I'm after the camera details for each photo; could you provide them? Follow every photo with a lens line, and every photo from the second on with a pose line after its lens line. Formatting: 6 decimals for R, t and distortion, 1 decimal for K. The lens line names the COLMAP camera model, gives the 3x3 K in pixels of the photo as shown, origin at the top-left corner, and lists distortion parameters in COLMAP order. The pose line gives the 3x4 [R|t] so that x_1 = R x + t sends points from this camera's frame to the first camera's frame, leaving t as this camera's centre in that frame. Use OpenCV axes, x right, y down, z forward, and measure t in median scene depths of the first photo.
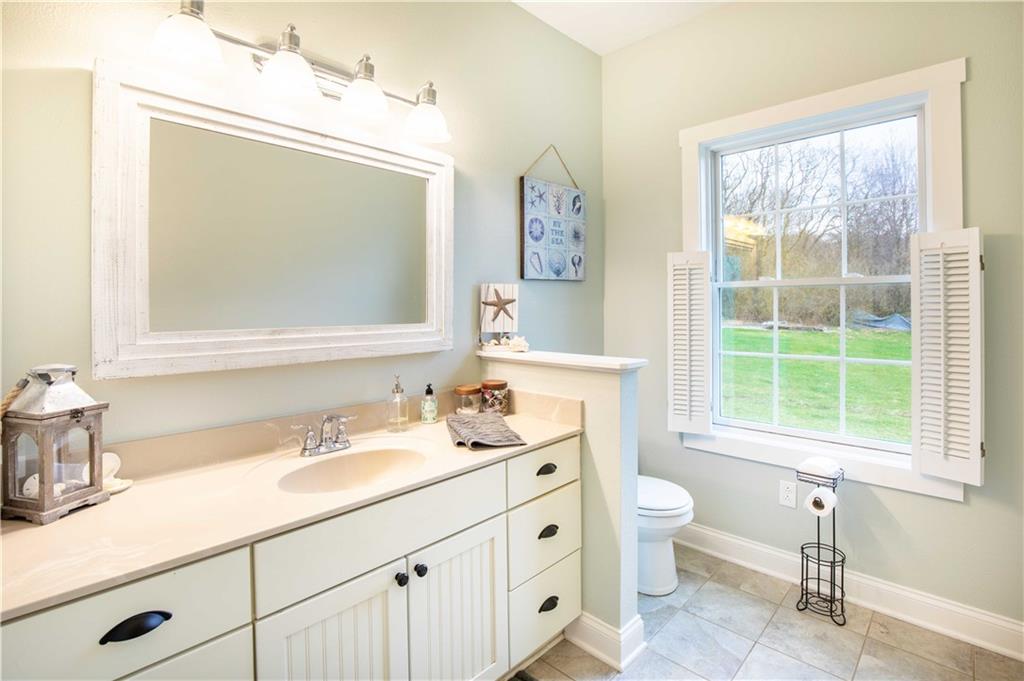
lens RADIAL K [[480.2, 0, 512.6], [0, 480.2, 316.4], [0, 0, 1]] dist [-0.023668, 0.001033]
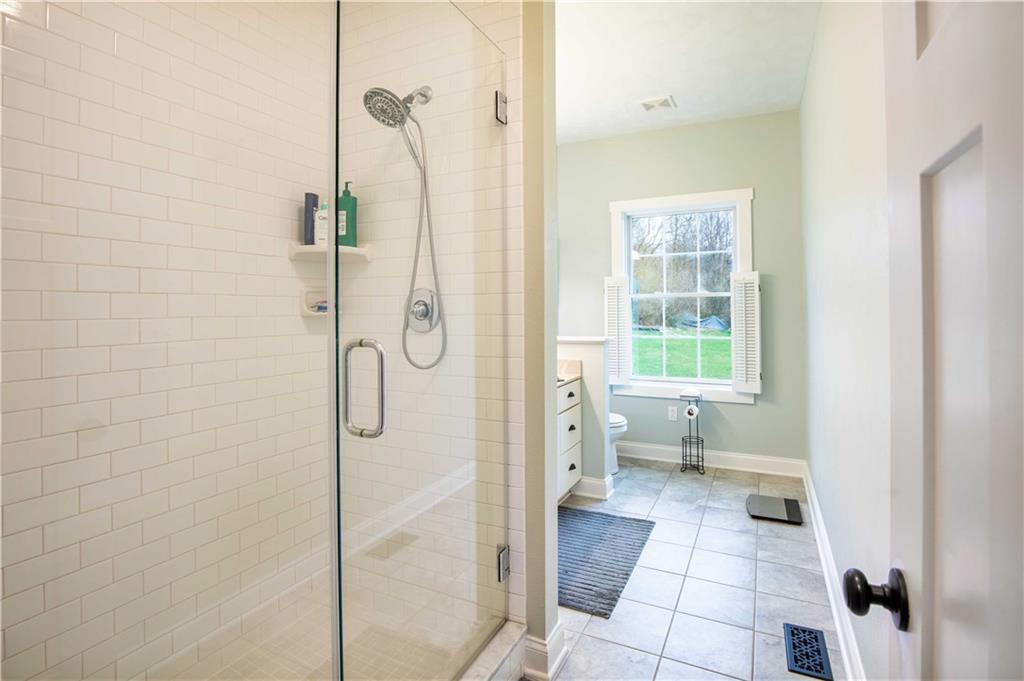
lens RADIAL K [[480.2, 0, 512.6], [0, 480.2, 316.4], [0, 0, 1]] dist [-0.023668, 0.001033]
pose [[0.959500, -0.005675, 0.281650, -0.578781], [0.007838, 0.999948, -0.006555, 0.016485], [-0.281598, 0.008497, 0.959495, -0.643615]]
